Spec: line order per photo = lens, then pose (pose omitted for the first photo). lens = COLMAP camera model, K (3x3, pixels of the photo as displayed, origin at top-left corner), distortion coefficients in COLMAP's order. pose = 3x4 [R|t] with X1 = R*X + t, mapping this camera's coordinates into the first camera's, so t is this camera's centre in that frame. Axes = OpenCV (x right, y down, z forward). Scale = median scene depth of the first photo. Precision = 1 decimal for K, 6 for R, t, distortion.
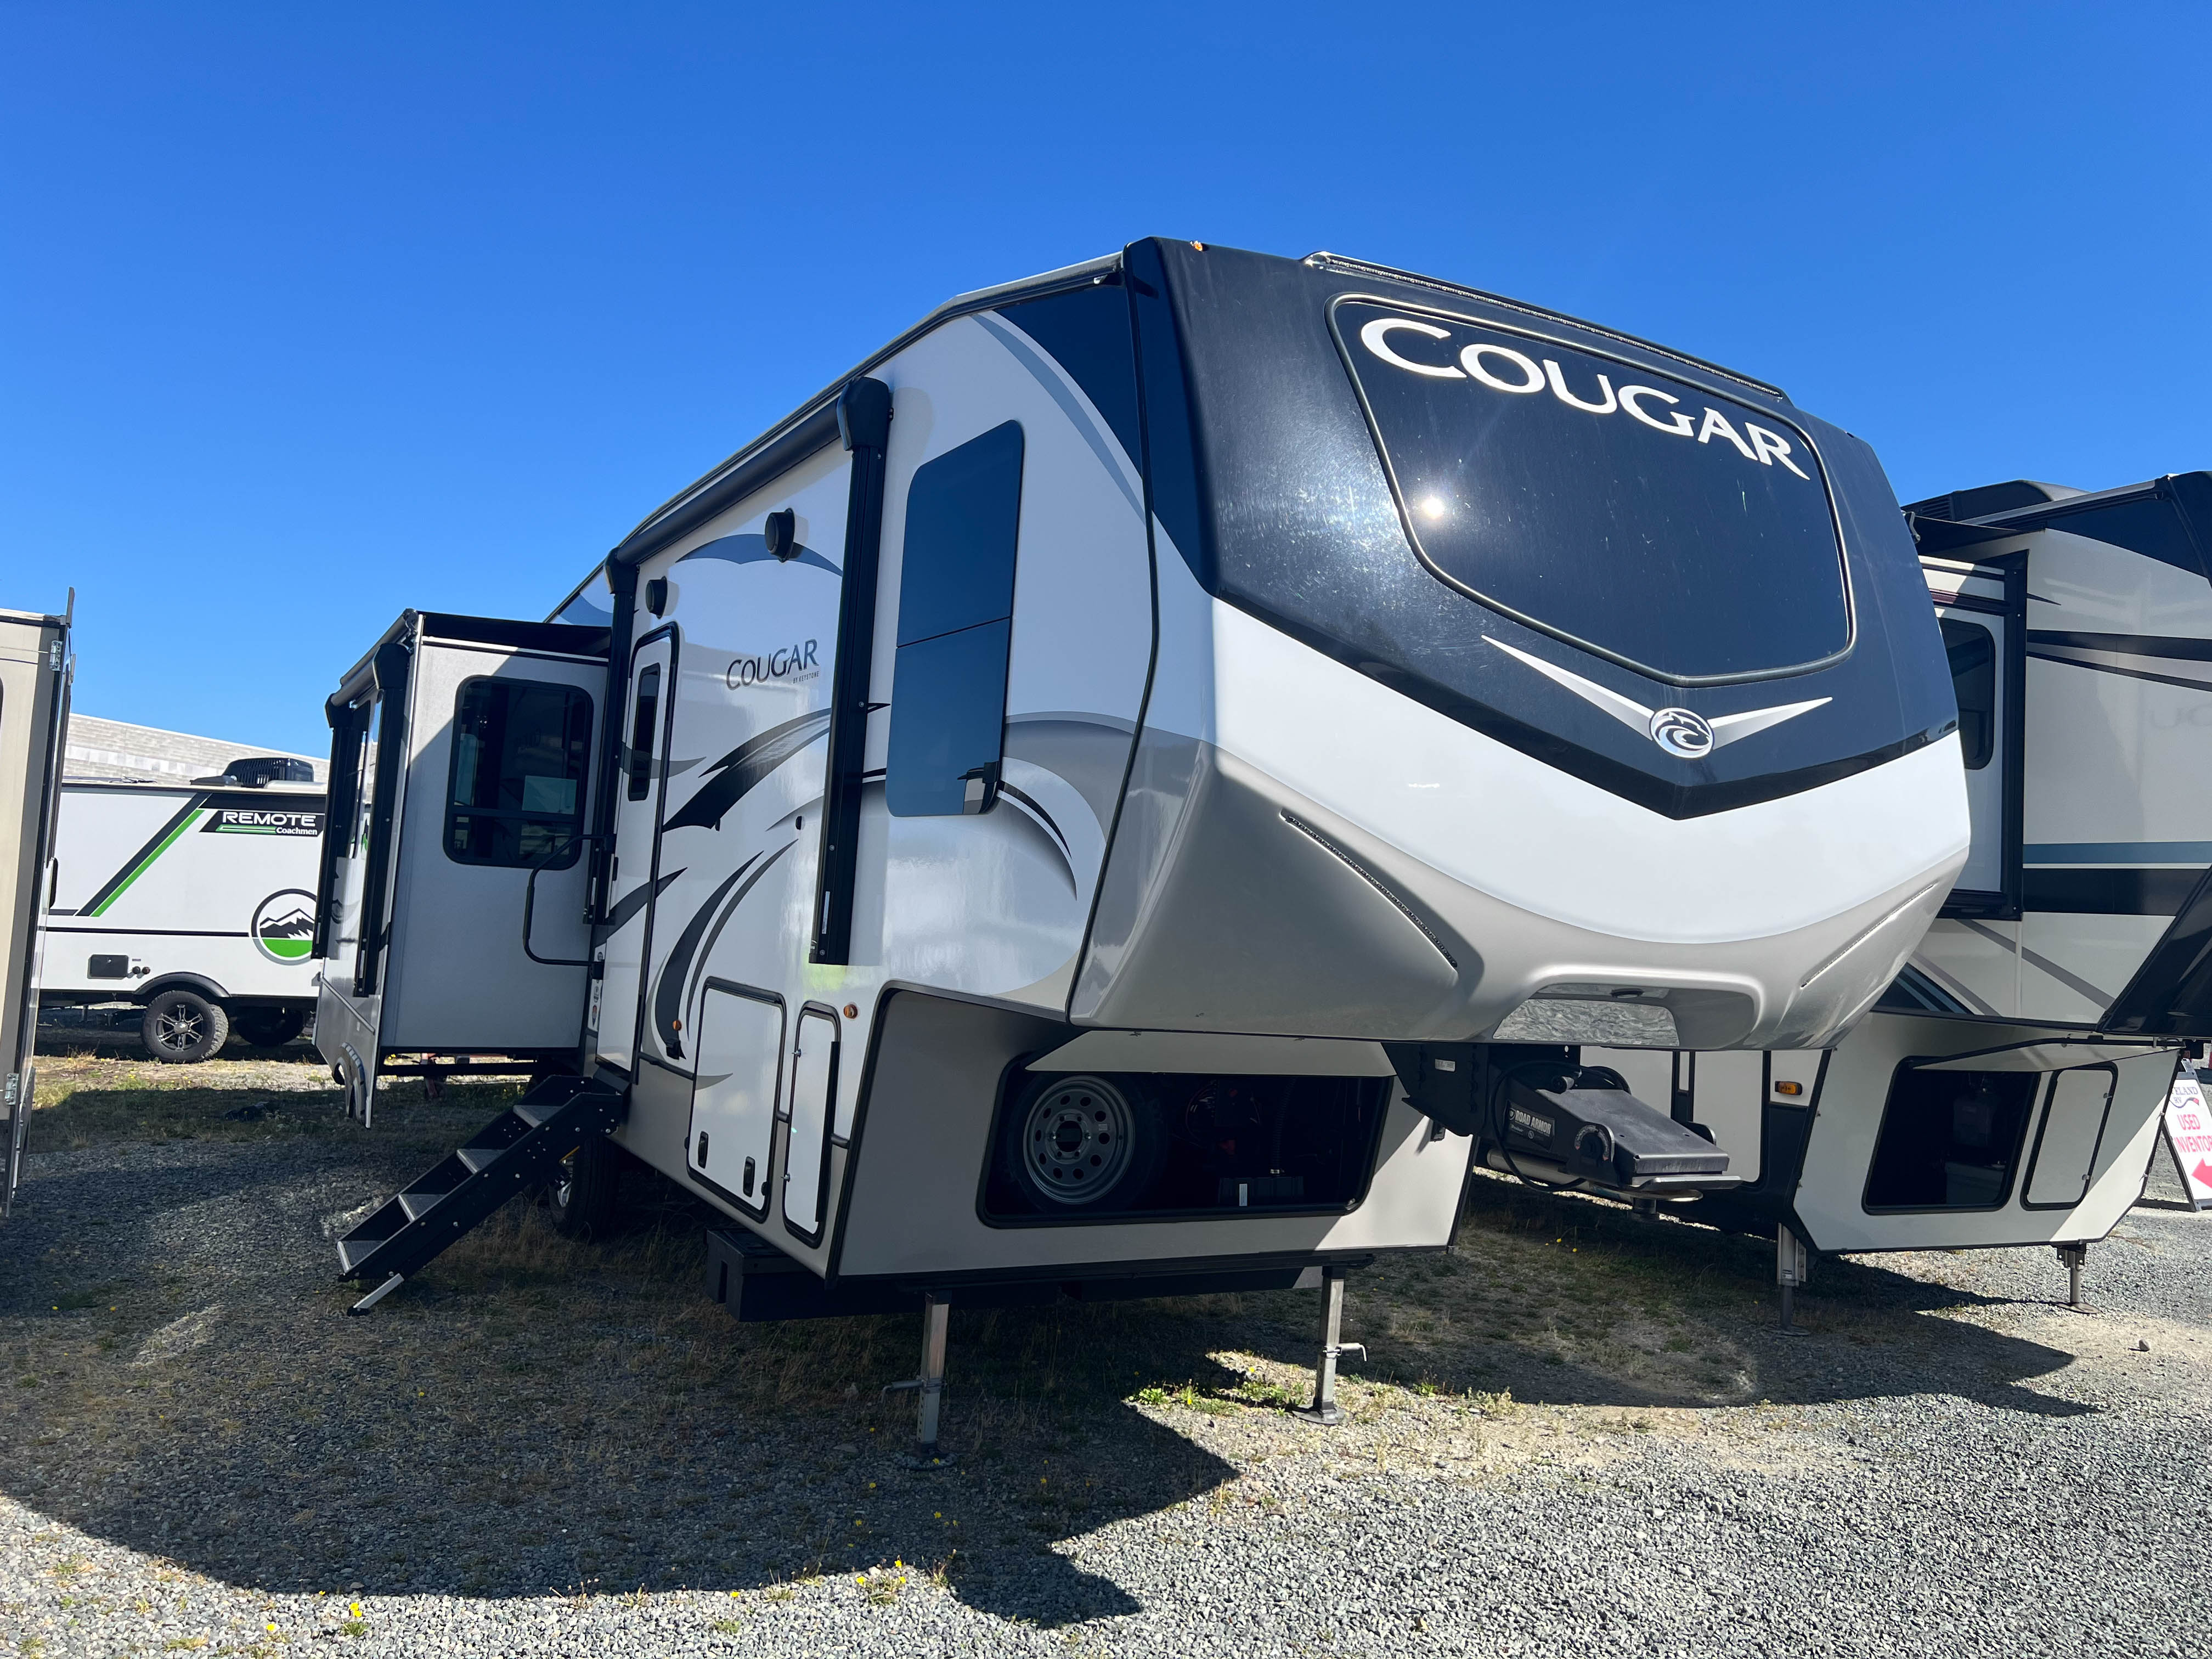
lens RADIAL K [[1652.1, 0, 1113.0], [0, 1652.1, 820.1], [0, 0, 1]] dist [0.046776, -0.056234]
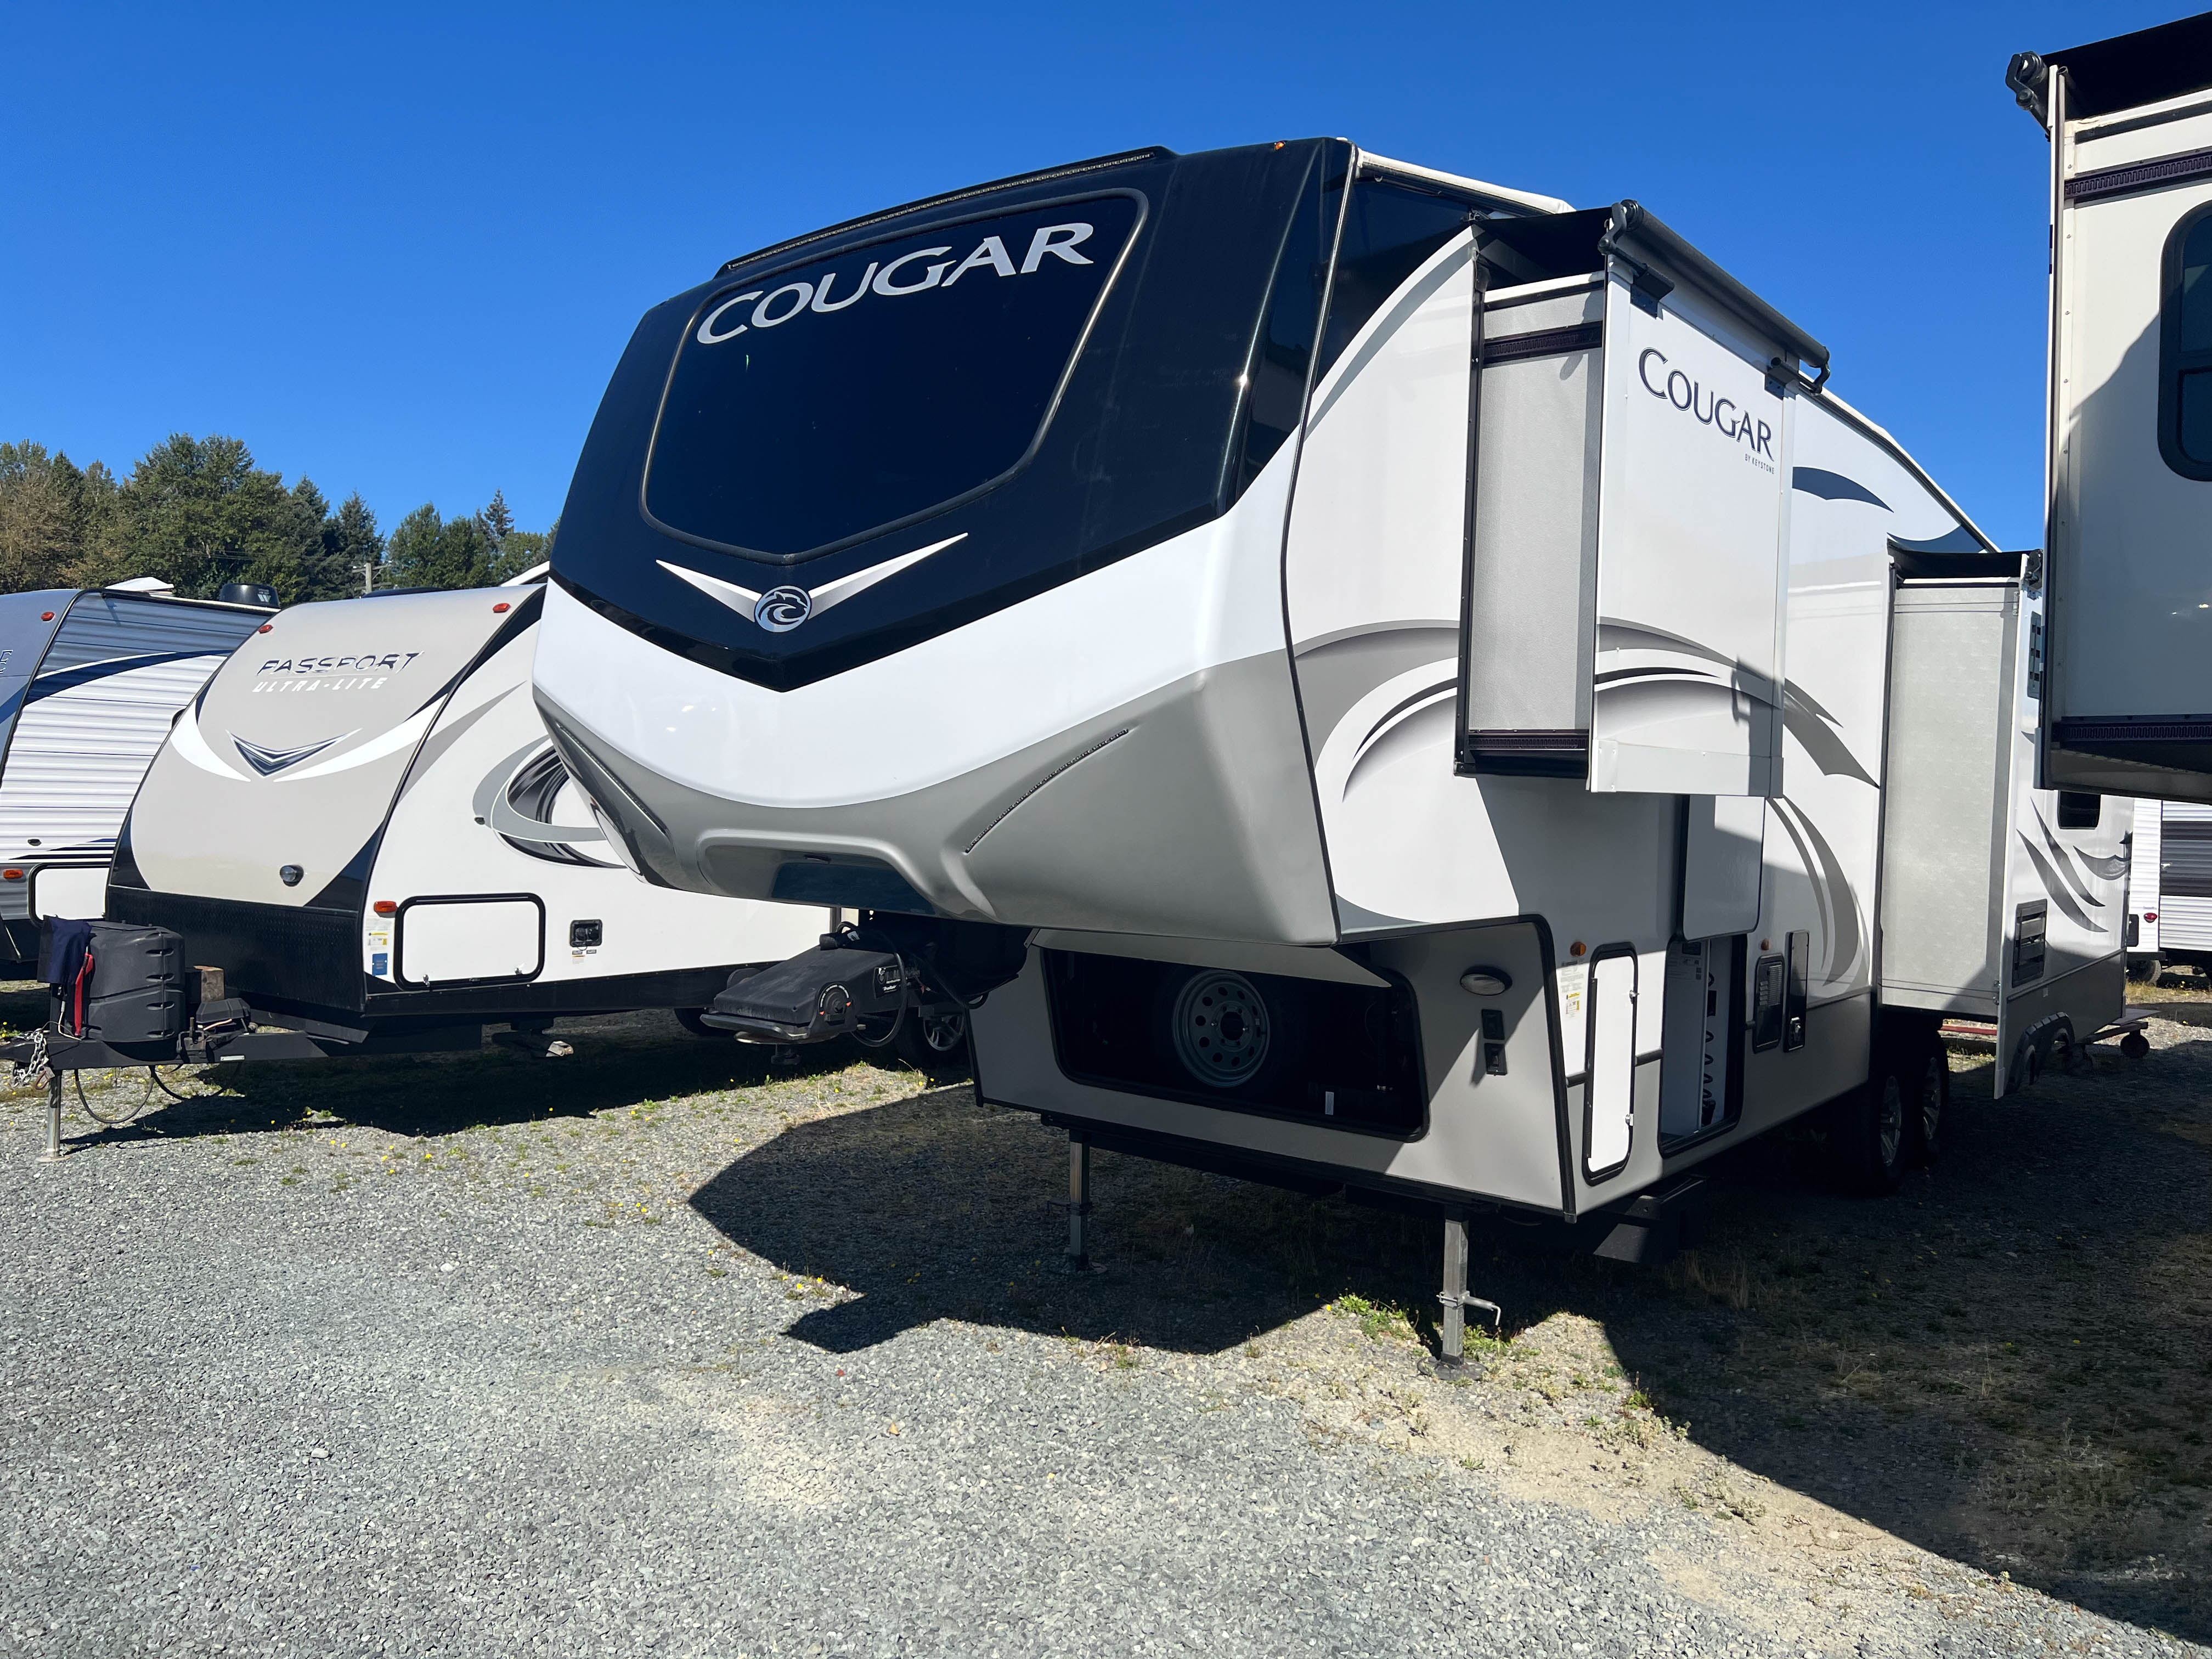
lens RADIAL K [[1652.1, 0, 1113.4], [0, 1652.1, 829.0], [0, 0, 1]] dist [0.046776, -0.056234]
pose [[0.407722, -0.023019, -0.912816, 1.217312], [0.040165, 0.999167, -0.007257, 0.091032], [0.912222, -0.033704, 0.408307, 0.661104]]
